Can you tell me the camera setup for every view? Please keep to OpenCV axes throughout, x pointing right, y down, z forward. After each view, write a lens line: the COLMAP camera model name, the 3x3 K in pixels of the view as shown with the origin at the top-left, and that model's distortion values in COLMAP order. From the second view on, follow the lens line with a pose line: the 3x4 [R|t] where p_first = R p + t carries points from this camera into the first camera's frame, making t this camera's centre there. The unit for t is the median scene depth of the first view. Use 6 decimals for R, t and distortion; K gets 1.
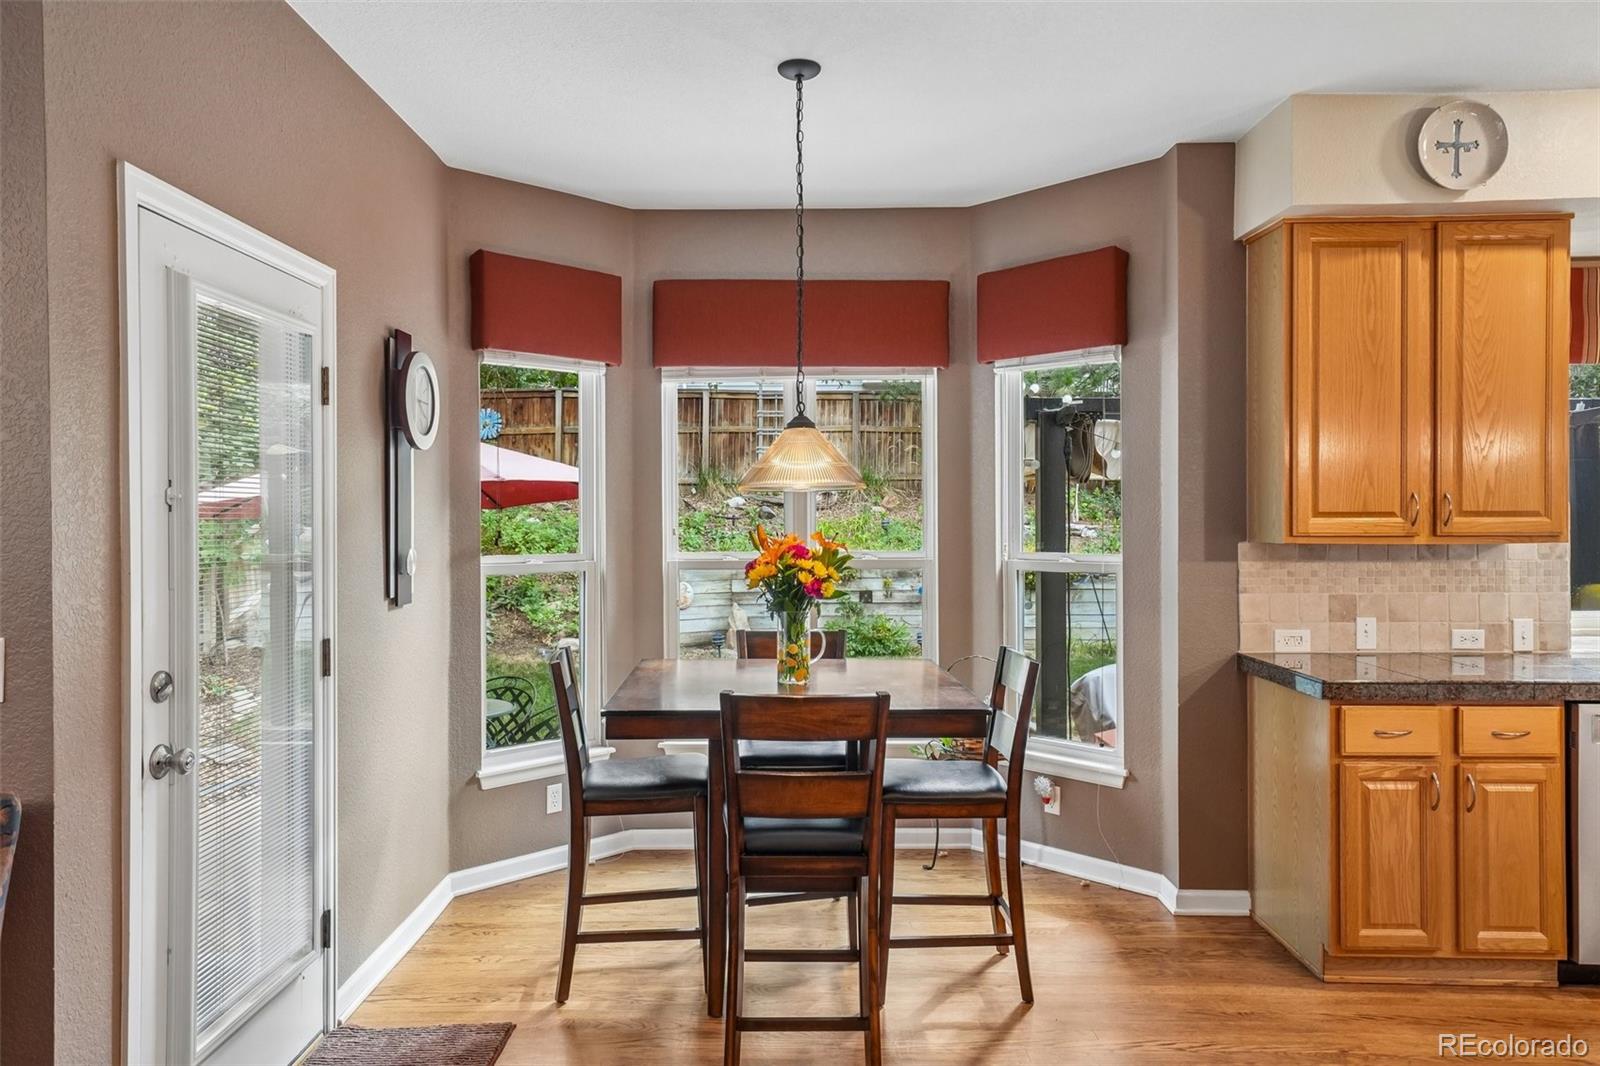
lens RADIAL K [[1093.5, 0, 797.6], [0, 1093.5, 523.3], [0, 0, 1]] dist [-0.001580, 0.038900]
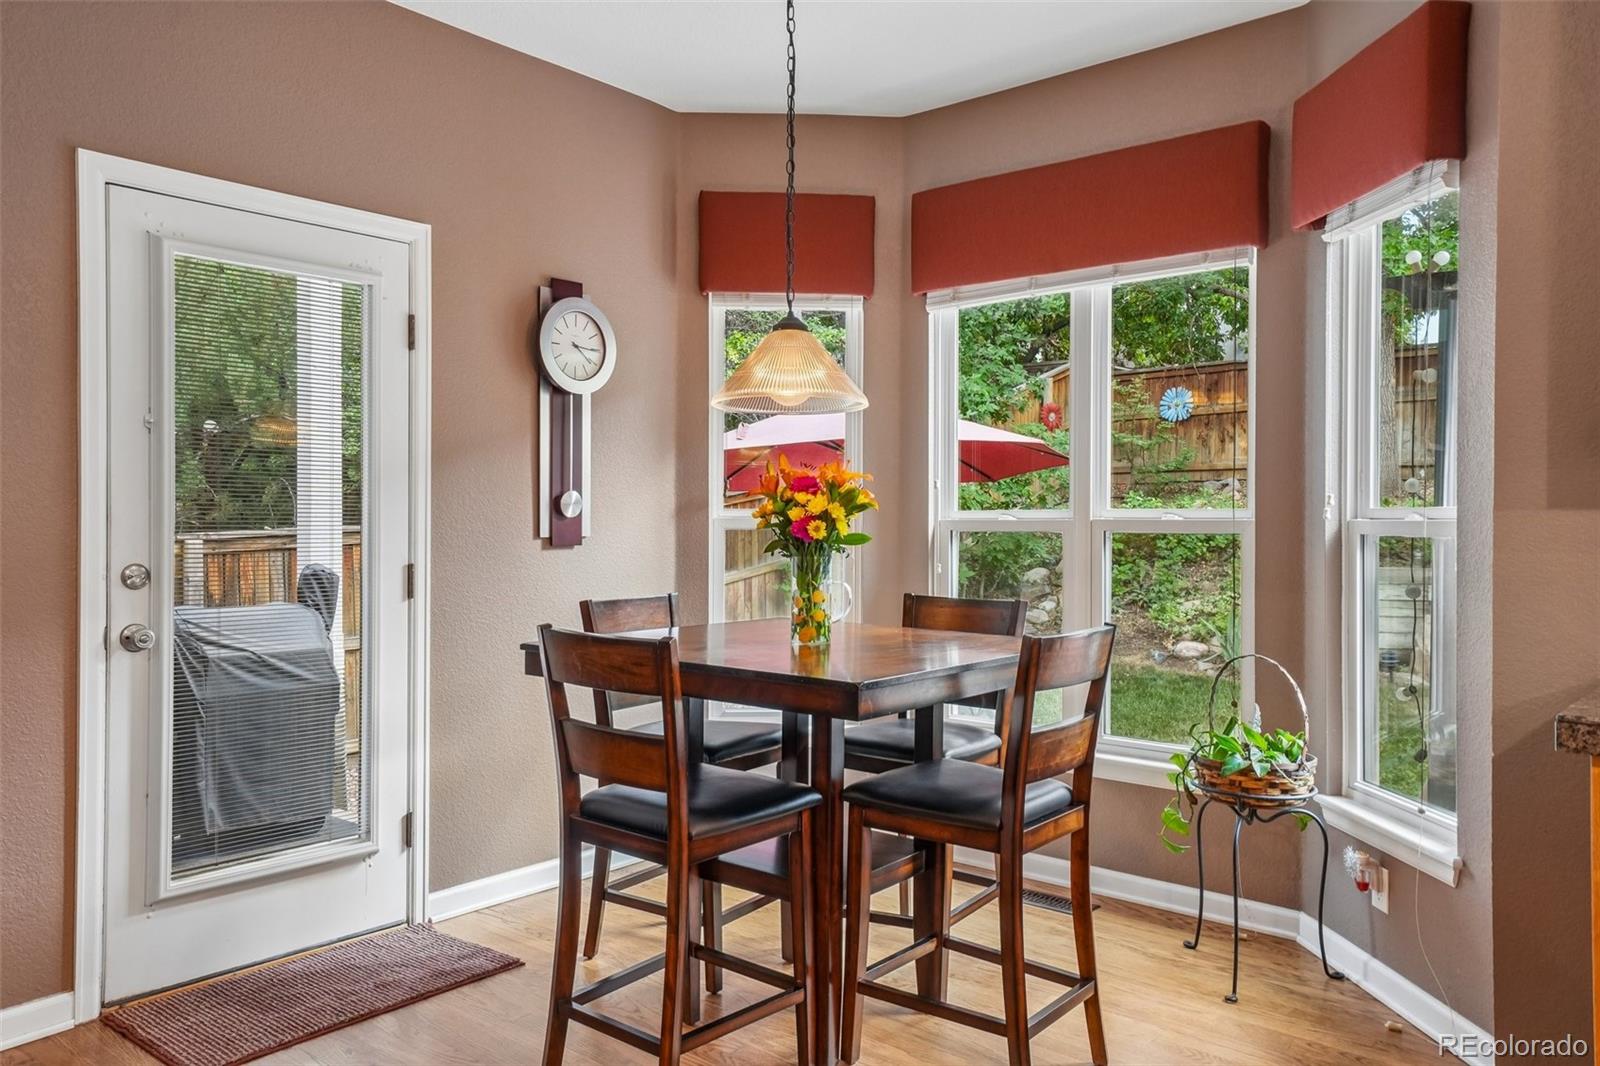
lens RADIAL K [[1172.1, 0, 800.0], [0, 1172.1, 533.0], [0, 0, 1]] dist [0.031884, -0.002235]
pose [[0.758355, 0.012937, -0.651714, 0.433964], [-0.011028, 0.999915, 0.007017, 0.042930], [0.651749, 0.001865, 0.758433, 0.251401]]
